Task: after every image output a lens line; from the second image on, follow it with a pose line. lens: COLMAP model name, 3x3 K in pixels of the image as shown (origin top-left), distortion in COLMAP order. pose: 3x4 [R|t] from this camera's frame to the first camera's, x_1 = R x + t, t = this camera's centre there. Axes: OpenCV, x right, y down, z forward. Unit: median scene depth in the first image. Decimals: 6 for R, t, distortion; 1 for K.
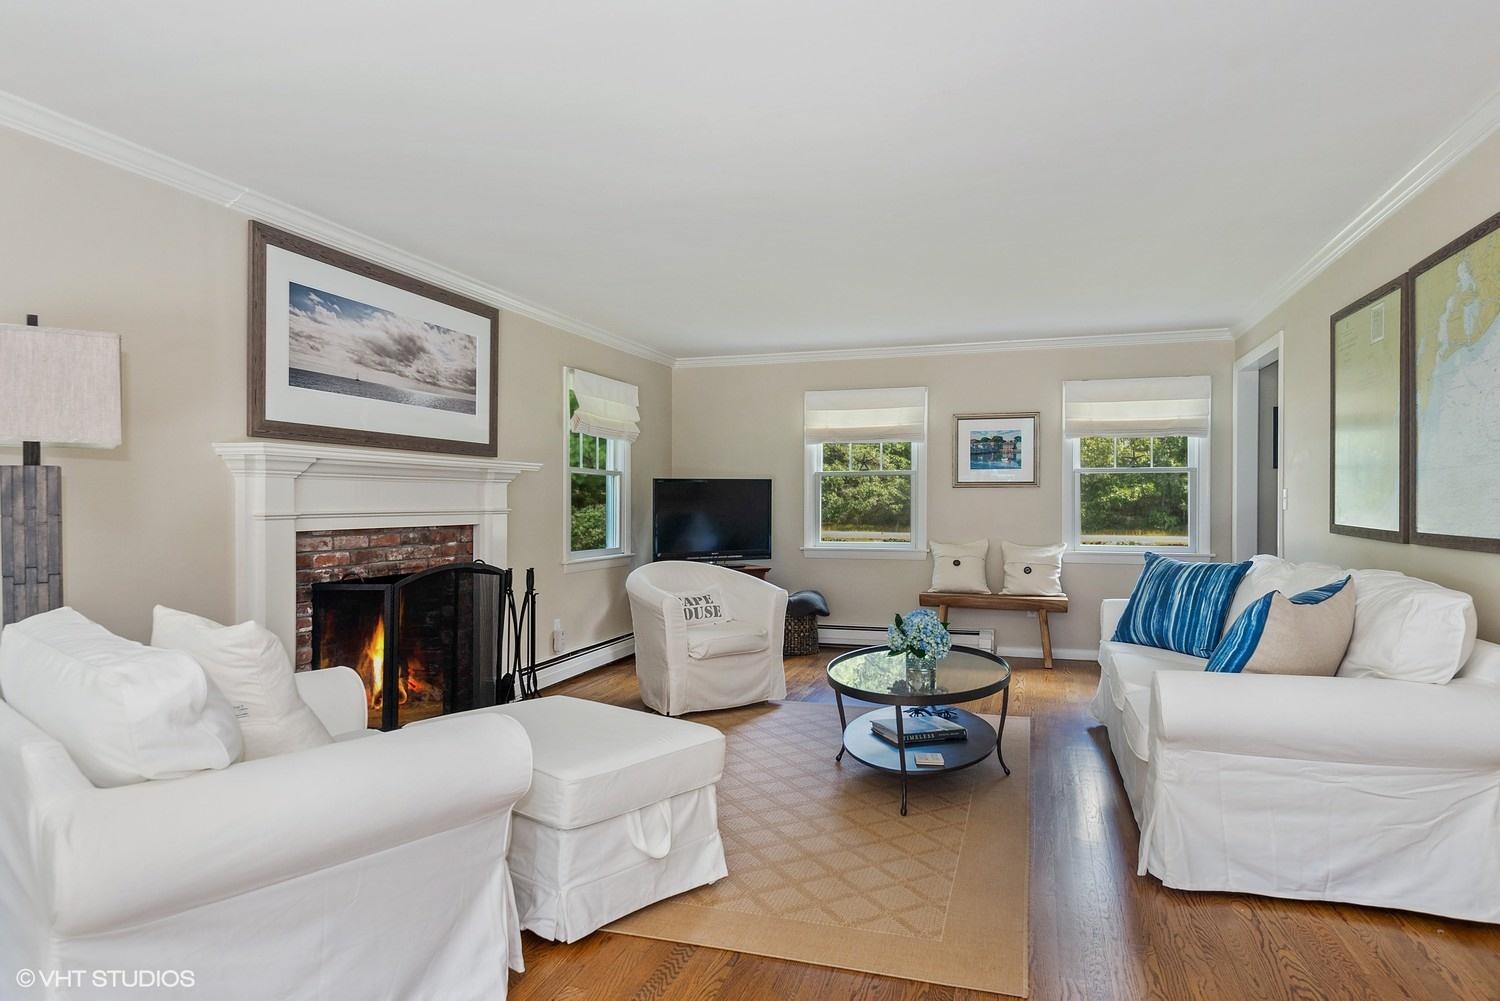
lens RADIAL K [[900.9, 0, 751.2], [0, 900.9, 501.6], [0, 0, 1]] dist [0.004325, 0.000537]
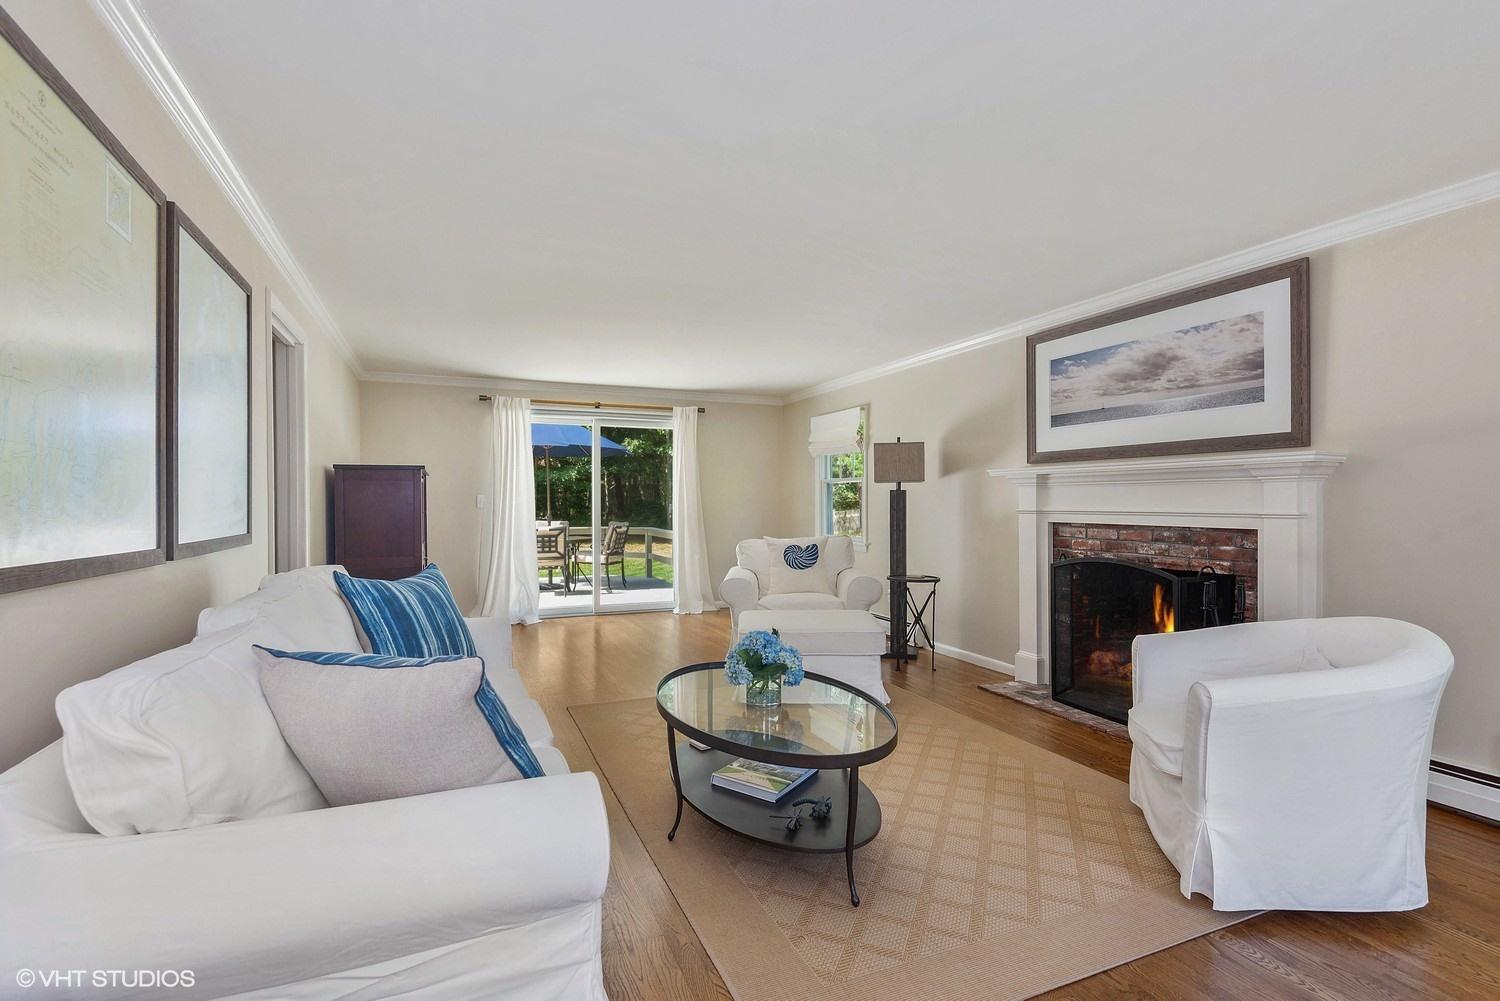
lens RADIAL K [[720.2, 0, 749.9], [0, 720.2, 500.5], [0, 0, 1]] dist [-0.000031, 0.000023]
pose [[-0.770177, 0.000308, -0.637830, 0.583033], [0.000764, 1.000000, -0.000440, -0.002751], [0.637830, -0.000826, -0.770177, 1.402279]]
